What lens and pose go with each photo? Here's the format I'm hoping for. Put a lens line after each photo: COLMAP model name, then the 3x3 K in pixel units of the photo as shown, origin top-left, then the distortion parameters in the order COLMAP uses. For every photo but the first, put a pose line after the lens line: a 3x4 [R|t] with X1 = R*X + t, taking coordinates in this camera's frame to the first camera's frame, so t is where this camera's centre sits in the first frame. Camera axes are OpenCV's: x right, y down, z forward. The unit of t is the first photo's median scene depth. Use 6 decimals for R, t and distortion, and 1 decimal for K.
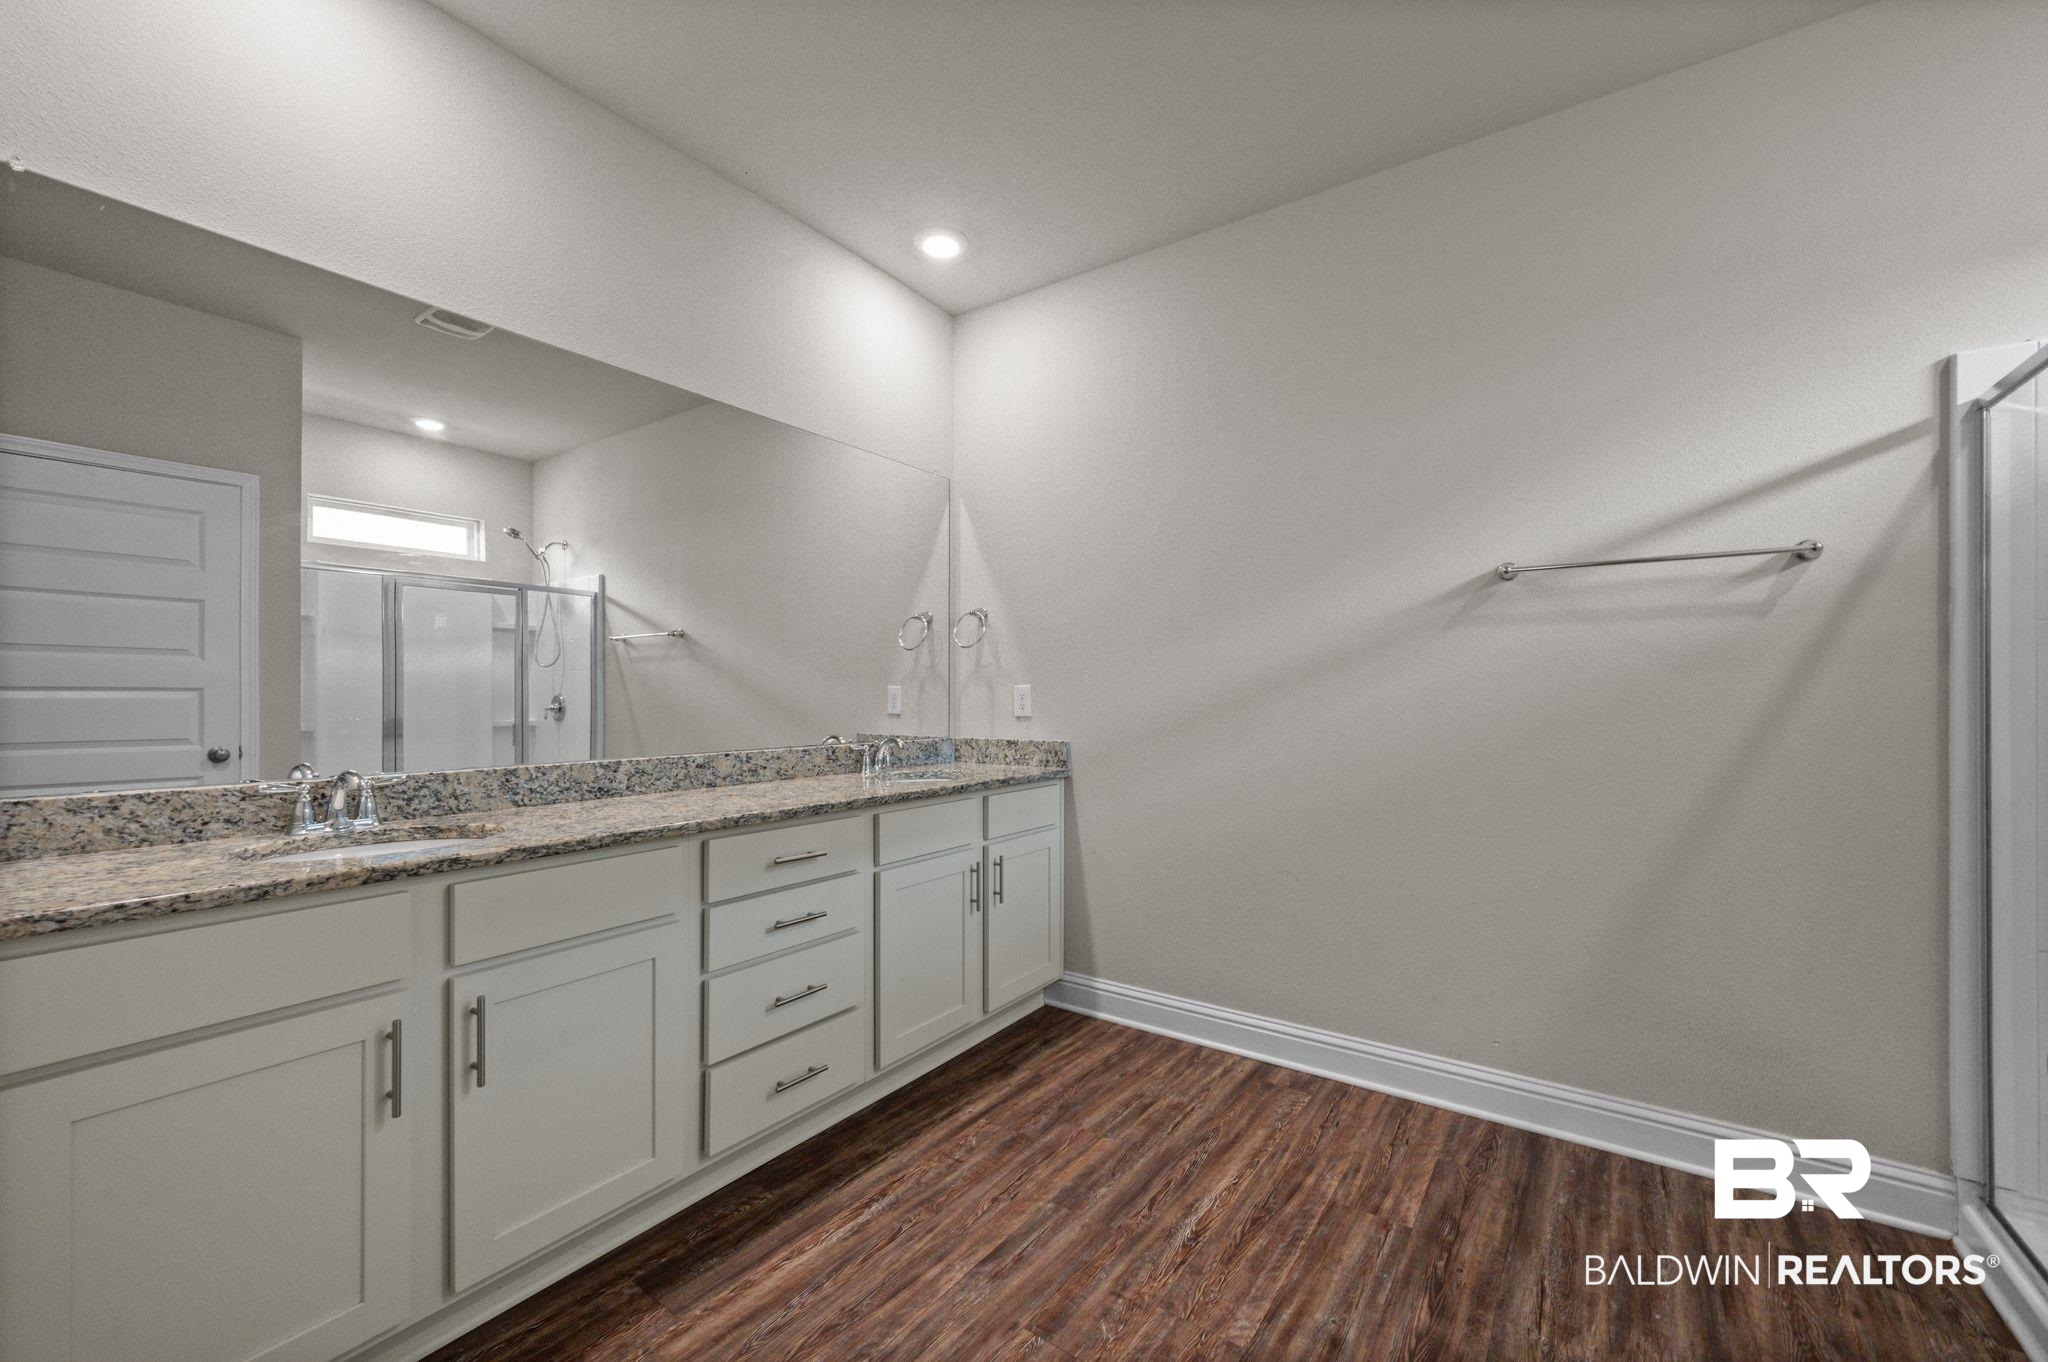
lens RADIAL K [[815.9, 0, 1021.2], [0, 815.9, 687.9], [0, 0, 1]] dist [-0.000245, -0.000157]
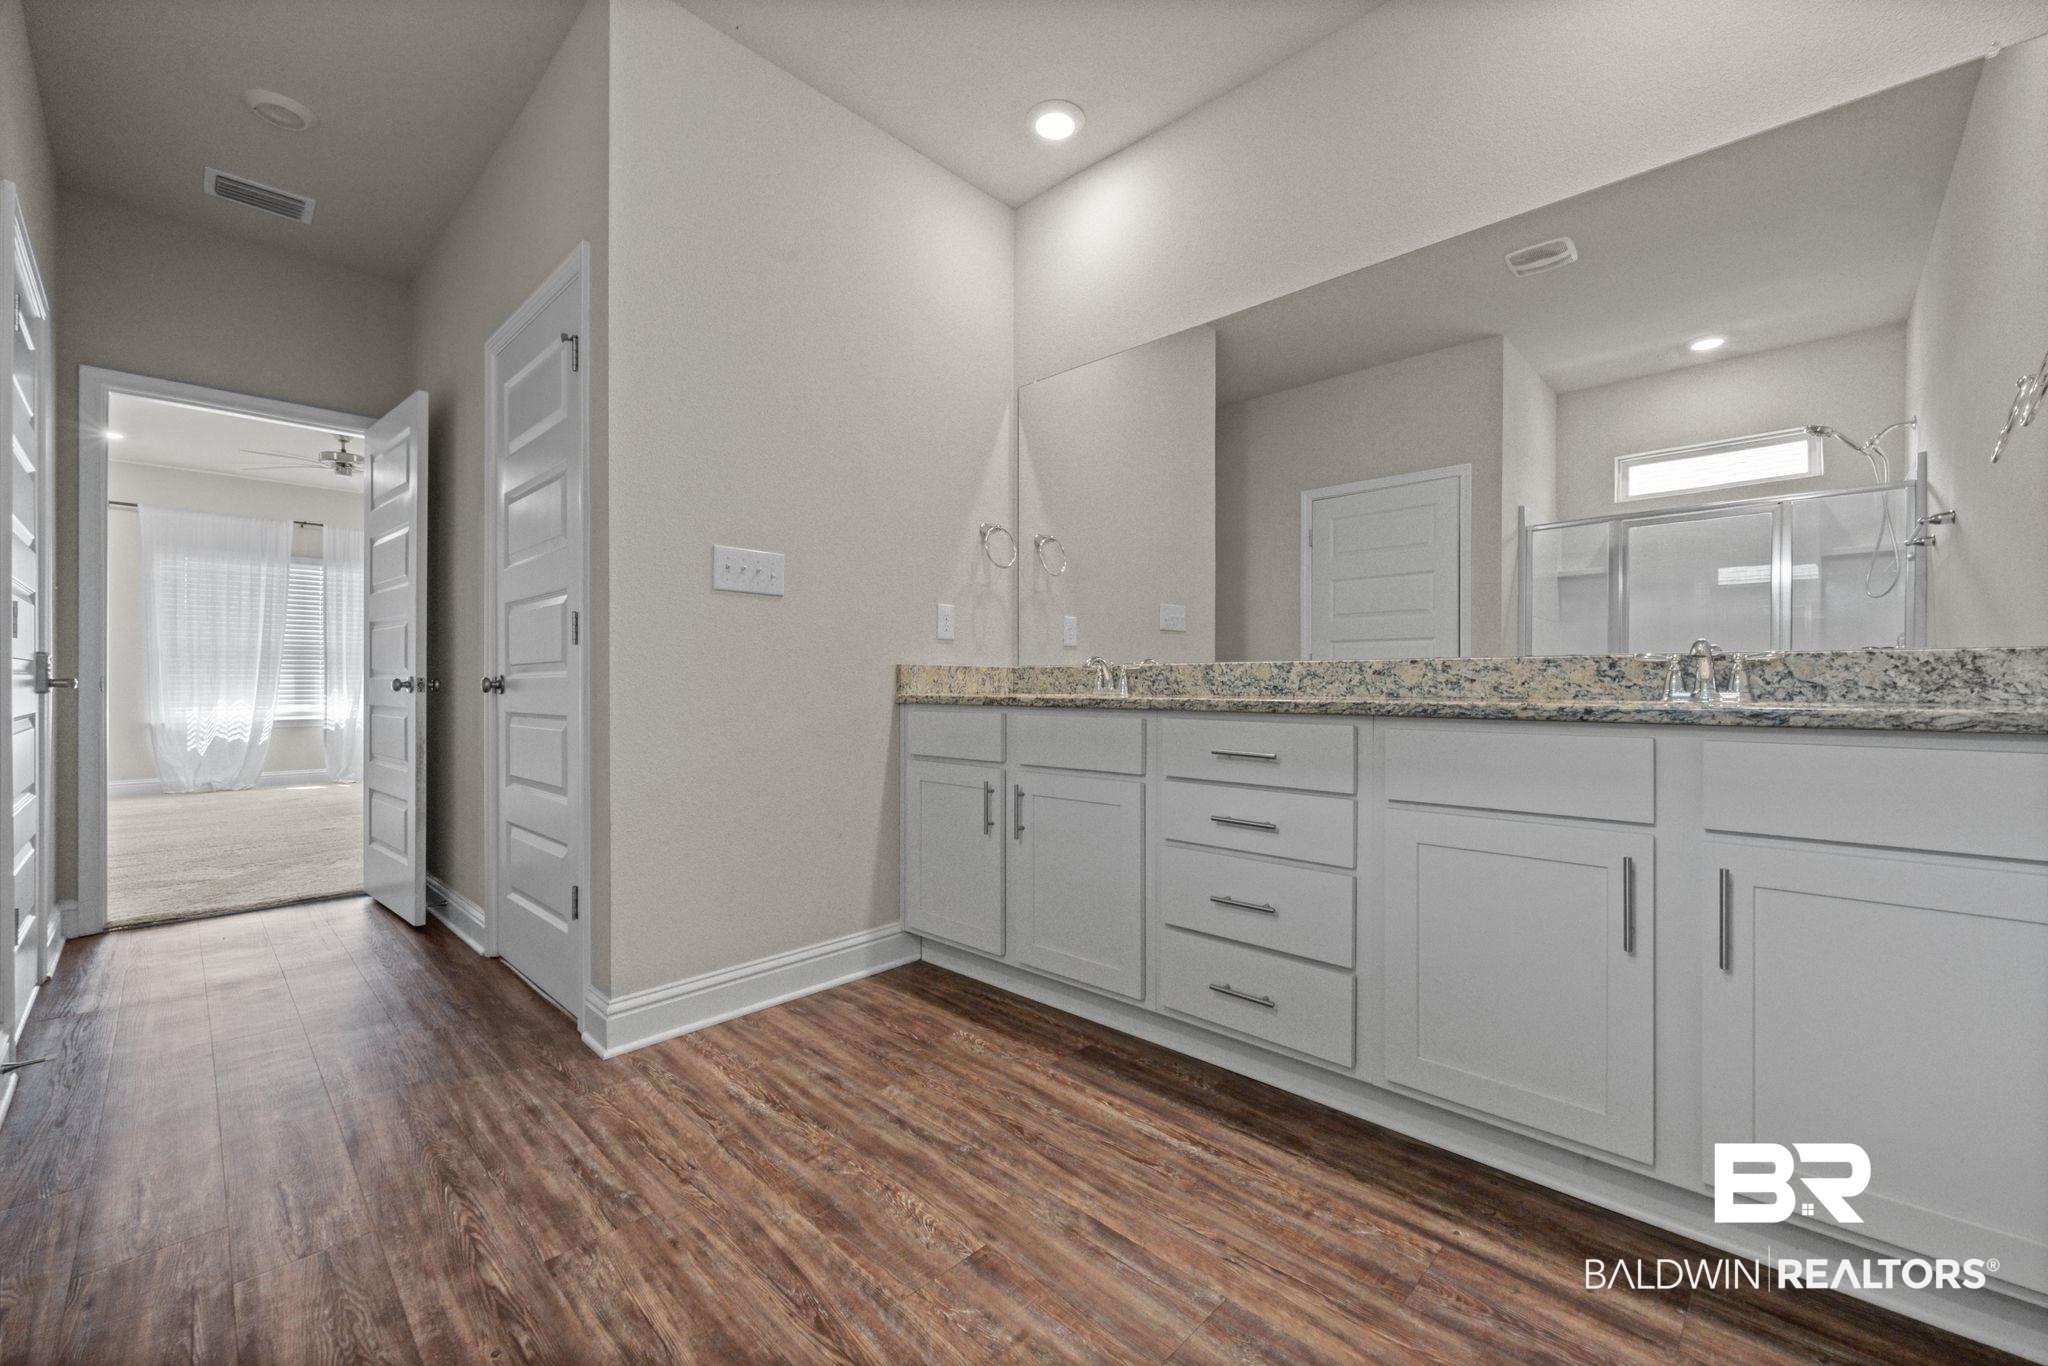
lens RADIAL K [[815.9, 0, 1021.2], [0, 815.9, 689.9], [0, 0, 1]] dist [-0.000245, -0.000157]
pose [[-0.146450, 0.003462, -0.989212, 0.704742], [0.002906, 0.999991, 0.003070, 0.140470], [0.989214, -0.002425, -0.146459, 0.937967]]
